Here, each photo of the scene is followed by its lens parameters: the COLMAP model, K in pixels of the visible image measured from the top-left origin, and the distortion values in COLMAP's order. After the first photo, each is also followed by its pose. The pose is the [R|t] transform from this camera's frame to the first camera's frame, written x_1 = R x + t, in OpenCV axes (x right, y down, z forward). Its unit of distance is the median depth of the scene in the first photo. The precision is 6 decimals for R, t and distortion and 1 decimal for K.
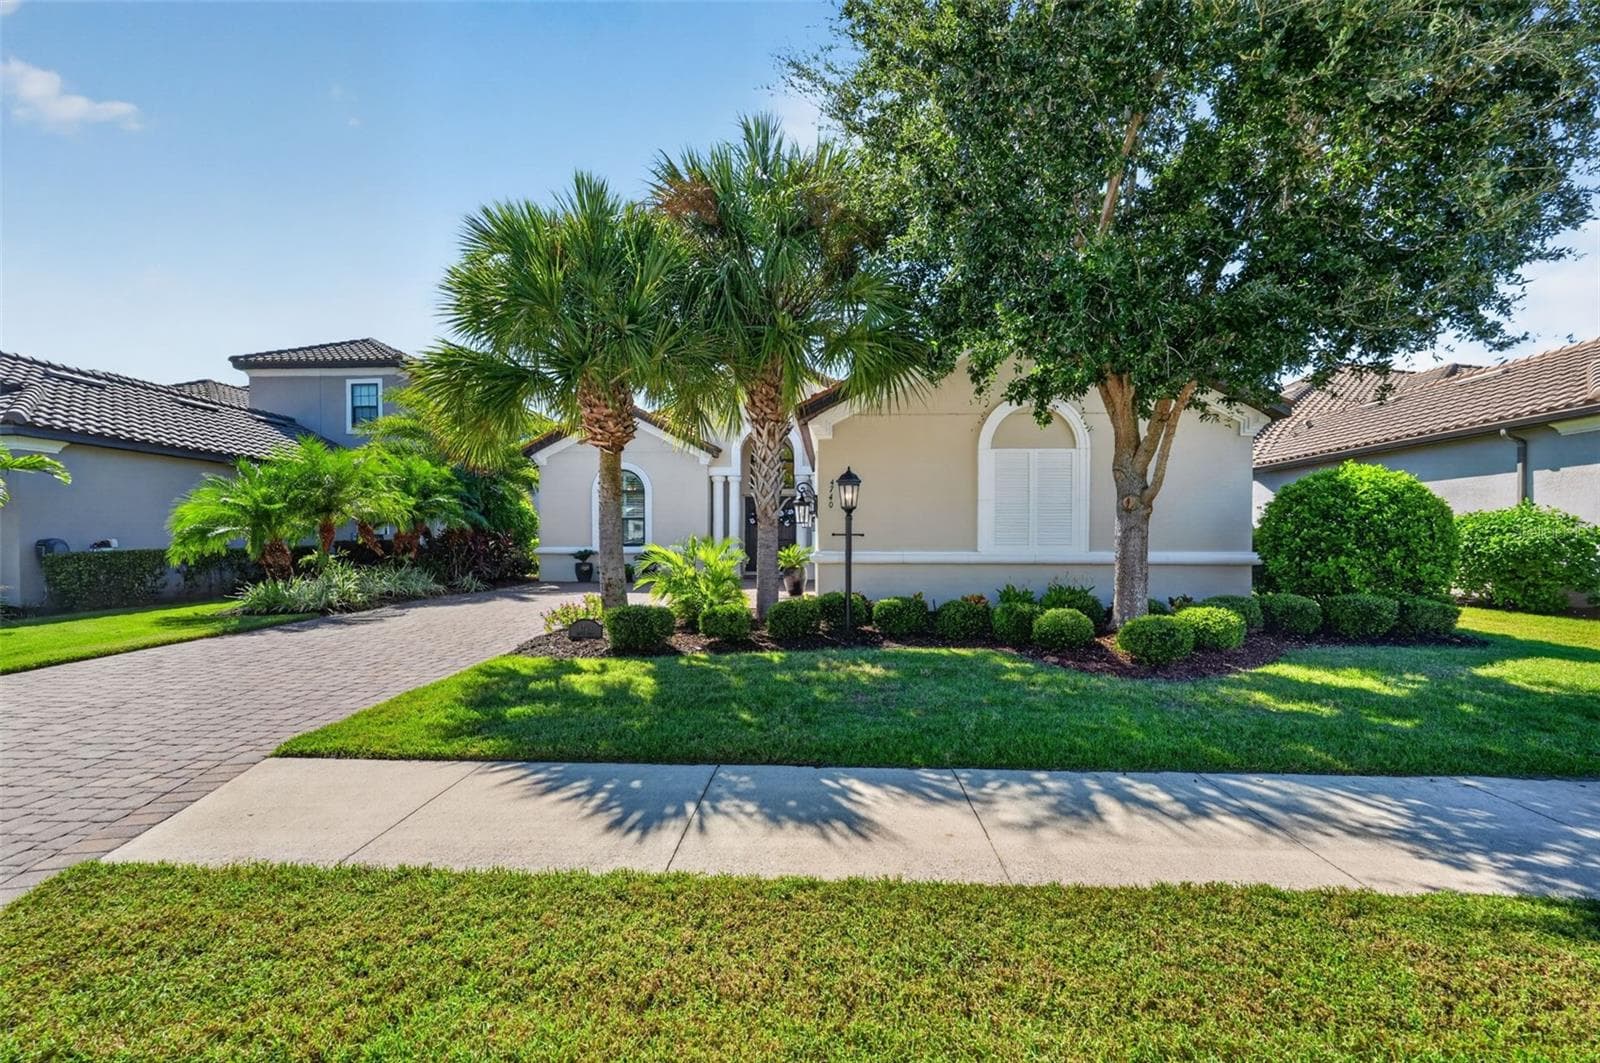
lens RADIAL K [[680.4, 0, 798.6], [0, 680.4, 546.7], [0, 0, 1]] dist [0.002066, 0.000013]
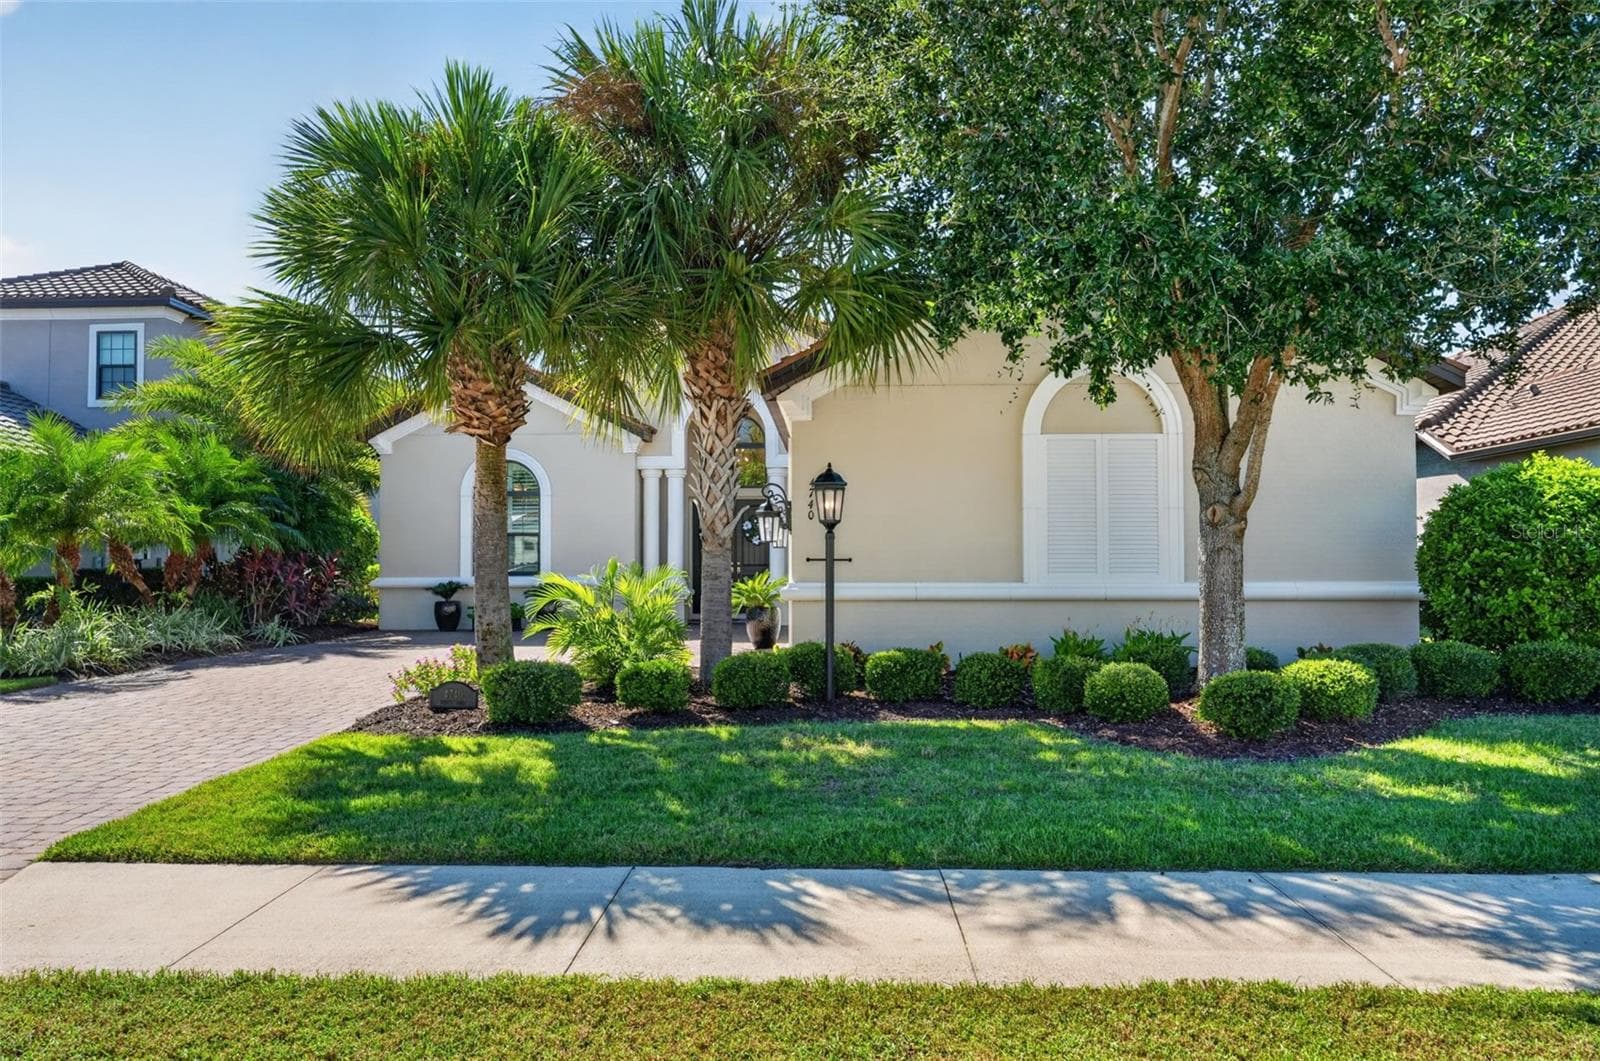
lens RADIAL K [[1079.9, 0, 800.0], [0, 1079.9, 530.5], [0, 0, 1]] dist [-0.005715, -0.001044]
pose [[0.999910, -0.003234, 0.013010, 0.032183], [0.003763, 0.999158, -0.040864, -0.002554], [-0.012867, 0.040909, 0.999080, -0.134403]]
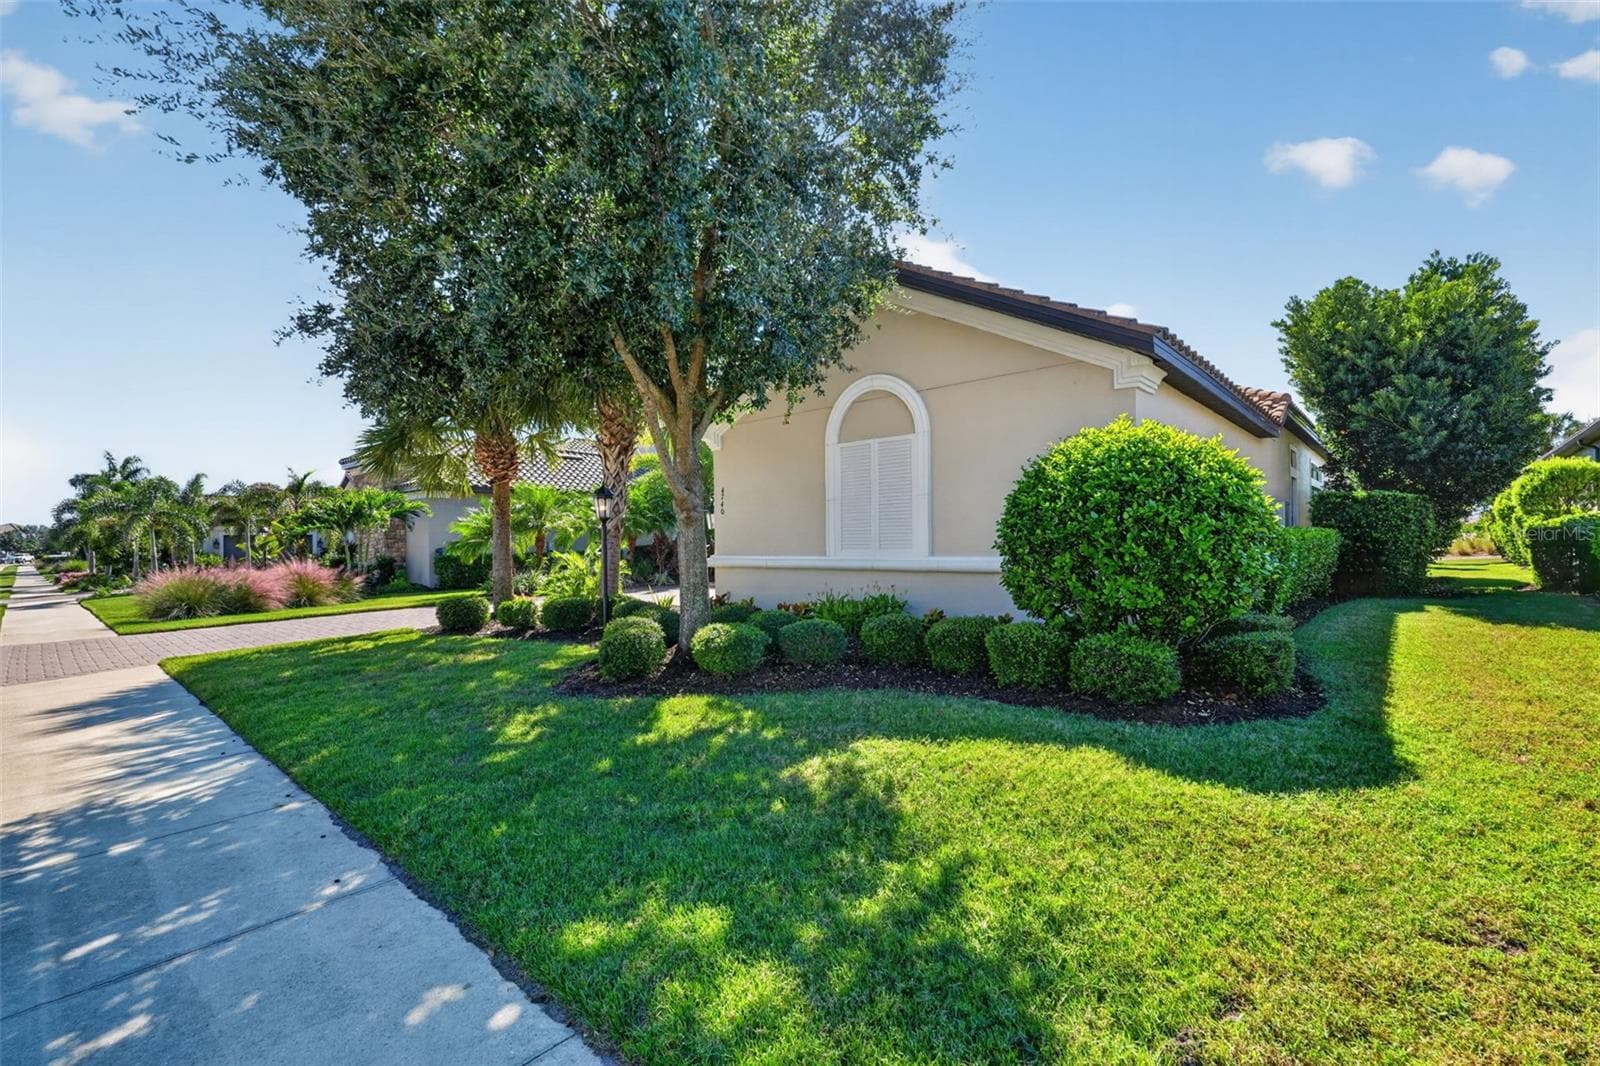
lens RADIAL K [[680.4, 0, 798.6], [0, 680.4, 548.2], [0, 0, 1]] dist [0.002066, 0.000013]
pose [[0.781257, -0.006675, -0.624174, 1.243984], [0.009276, 0.999957, 0.000916, -0.007602], [0.624140, -0.006505, 0.781285, 0.402709]]
